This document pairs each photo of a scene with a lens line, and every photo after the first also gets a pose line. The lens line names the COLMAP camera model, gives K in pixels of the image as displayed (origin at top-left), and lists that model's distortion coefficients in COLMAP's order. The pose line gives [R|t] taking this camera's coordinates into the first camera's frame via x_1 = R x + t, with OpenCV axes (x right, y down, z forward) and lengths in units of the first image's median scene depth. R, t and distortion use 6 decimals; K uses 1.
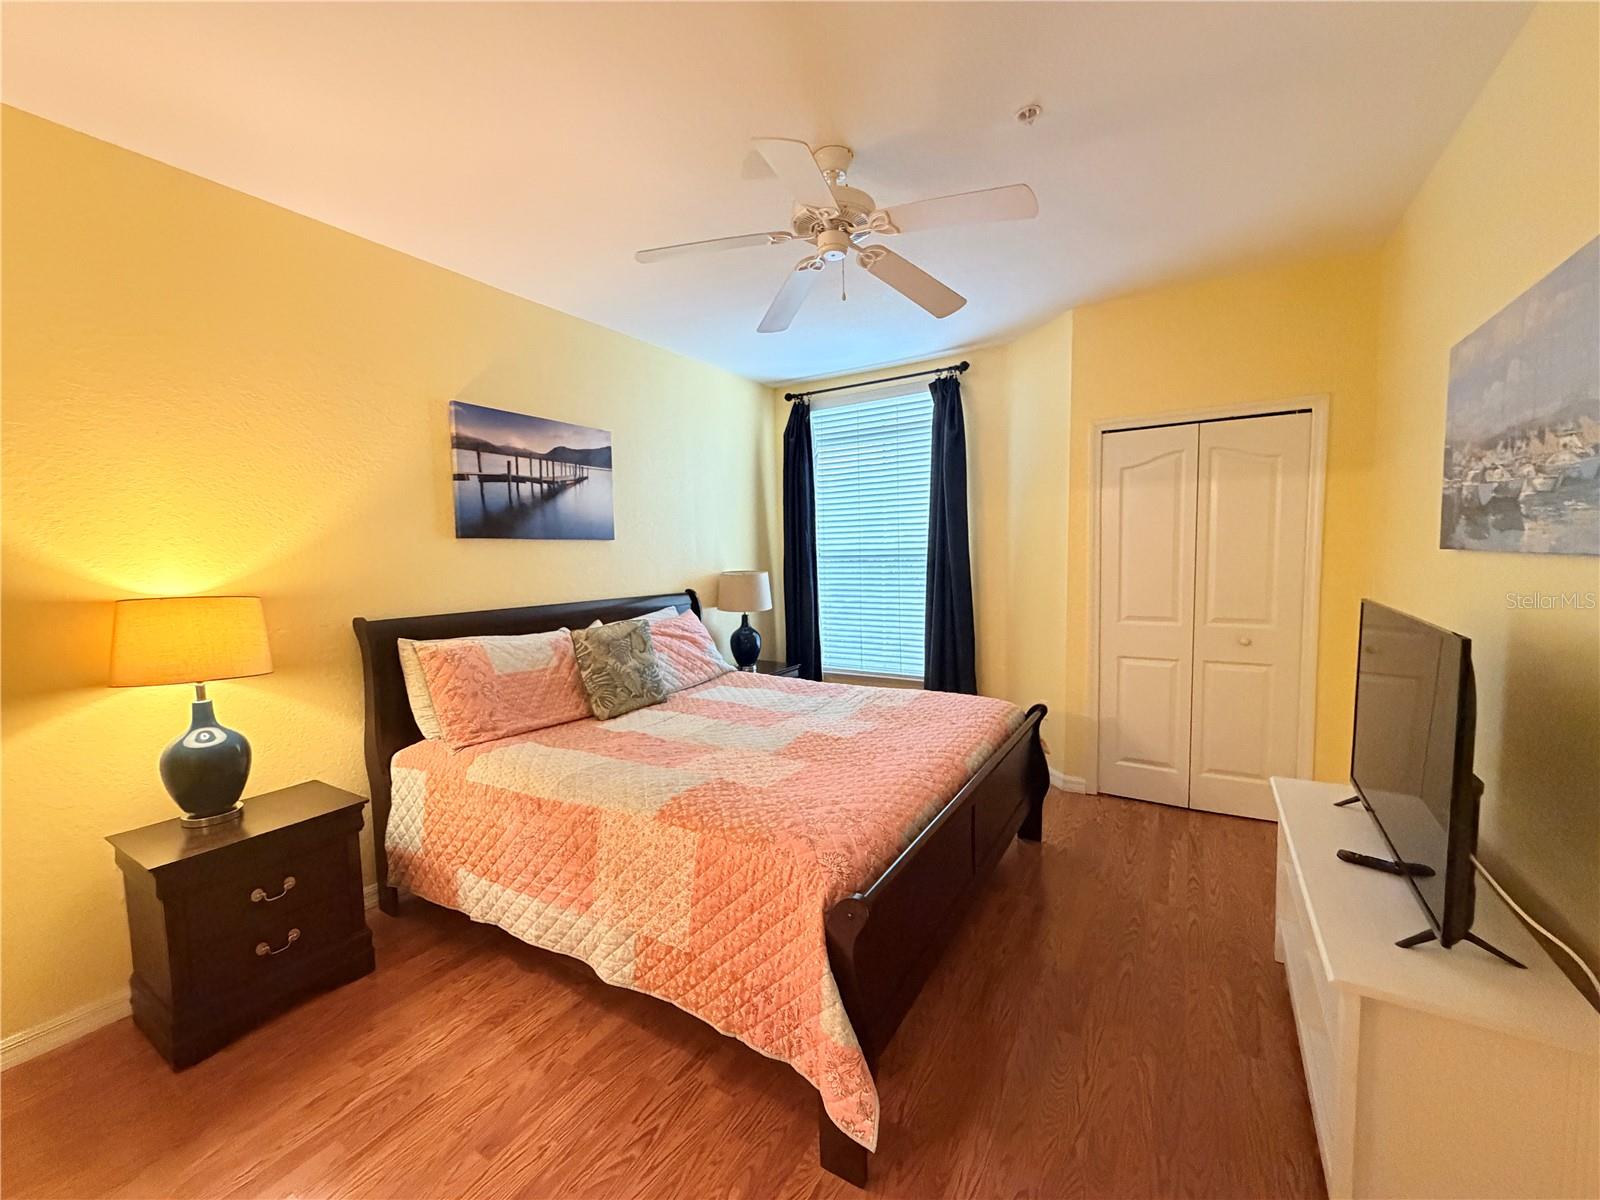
lens RADIAL K [[637.4, 0, 796.9], [0, 637.4, 602.9], [0, 0, 1]] dist [-0.000319, -0.000272]
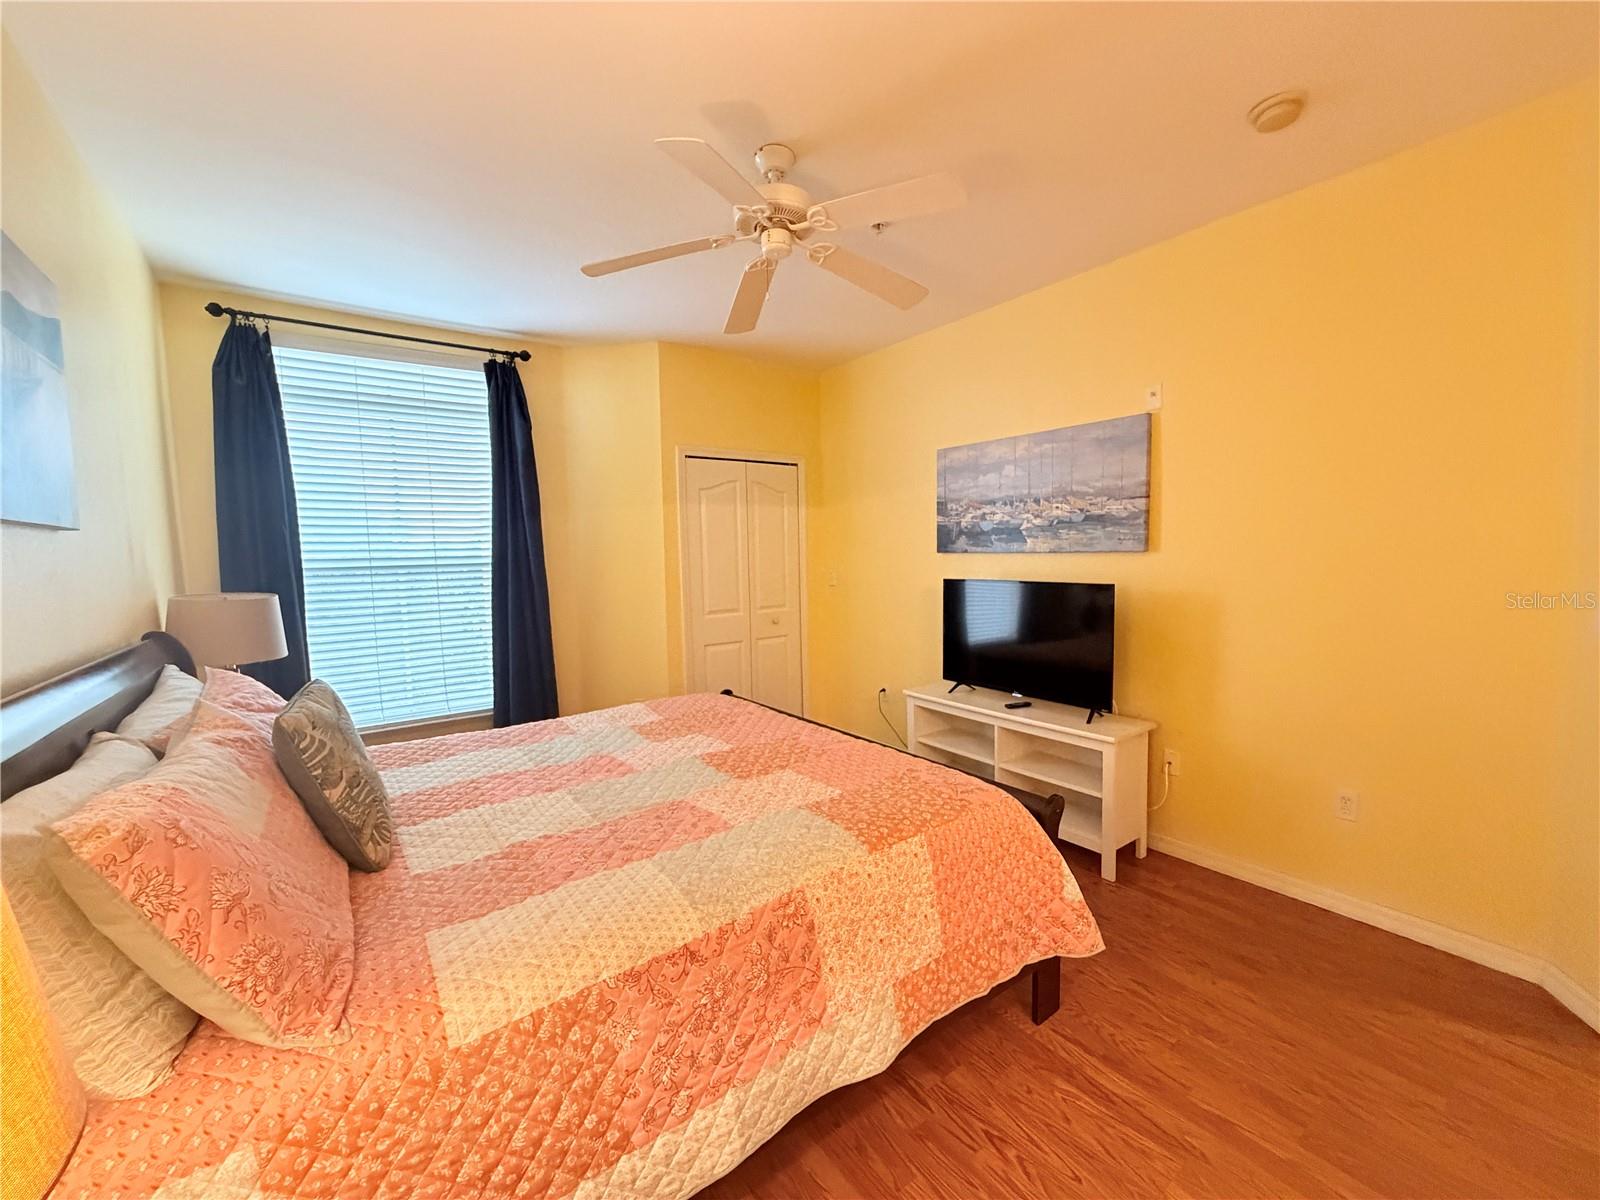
lens RADIAL K [[637.4, 0, 798.8], [0, 637.4, 602.5], [0, 0, 1]] dist [-0.000319, -0.000272]
pose [[0.375692, -0.062549, 0.924631, -0.744098], [0.088438, 0.995586, 0.031415, -0.025836], [-0.922515, 0.069971, 0.379565, 0.526036]]
